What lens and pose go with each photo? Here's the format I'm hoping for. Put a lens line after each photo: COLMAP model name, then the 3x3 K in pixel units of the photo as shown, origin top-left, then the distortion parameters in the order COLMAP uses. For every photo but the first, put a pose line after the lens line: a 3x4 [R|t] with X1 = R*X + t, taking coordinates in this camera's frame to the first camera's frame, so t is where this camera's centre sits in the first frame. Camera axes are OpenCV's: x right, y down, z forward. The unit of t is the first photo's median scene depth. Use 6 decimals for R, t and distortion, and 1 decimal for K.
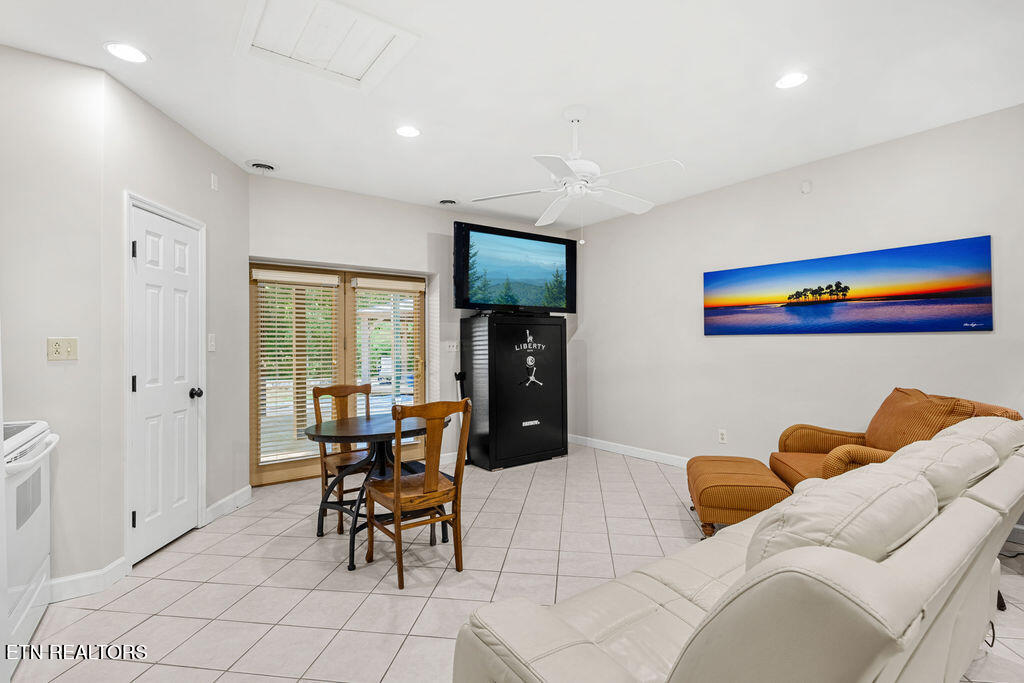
lens RADIAL K [[475.1, 0, 505.9], [0, 475.1, 339.8], [0, 0, 1]] dist [-0.001129, -0.000937]
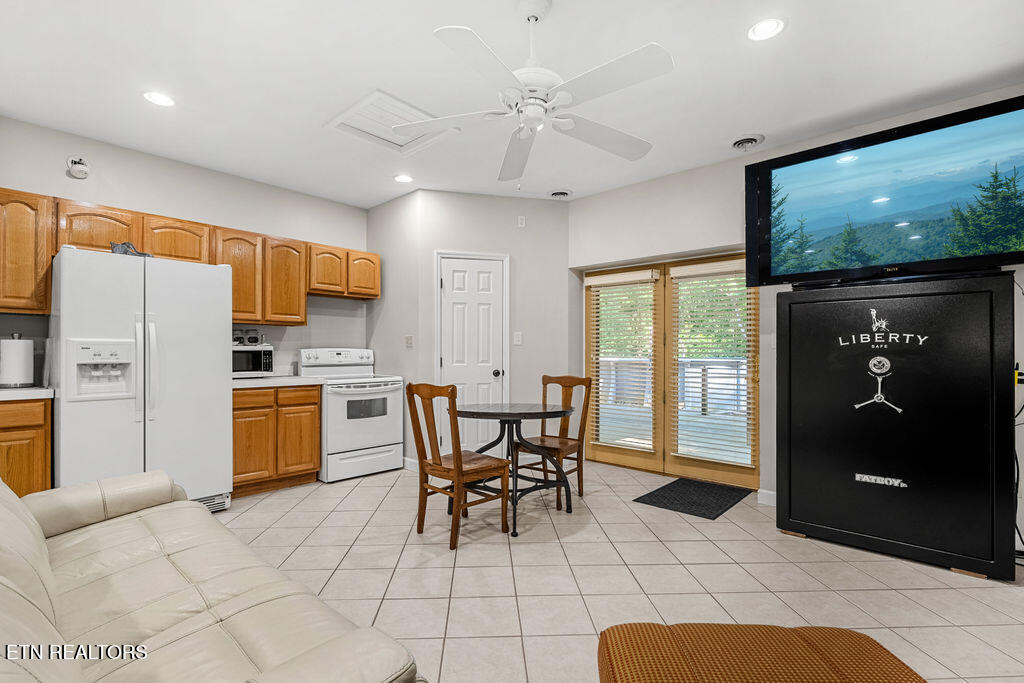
lens RADIAL K [[475.1, 0, 508.0], [0, 475.1, 345.8], [0, 0, 1]] dist [-0.001129, -0.000937]
pose [[0.194608, -0.005799, -0.980864, 0.515238], [0.004534, 0.999977, -0.005012, 0.023807], [0.980871, -0.003472, 0.194630, 0.495171]]
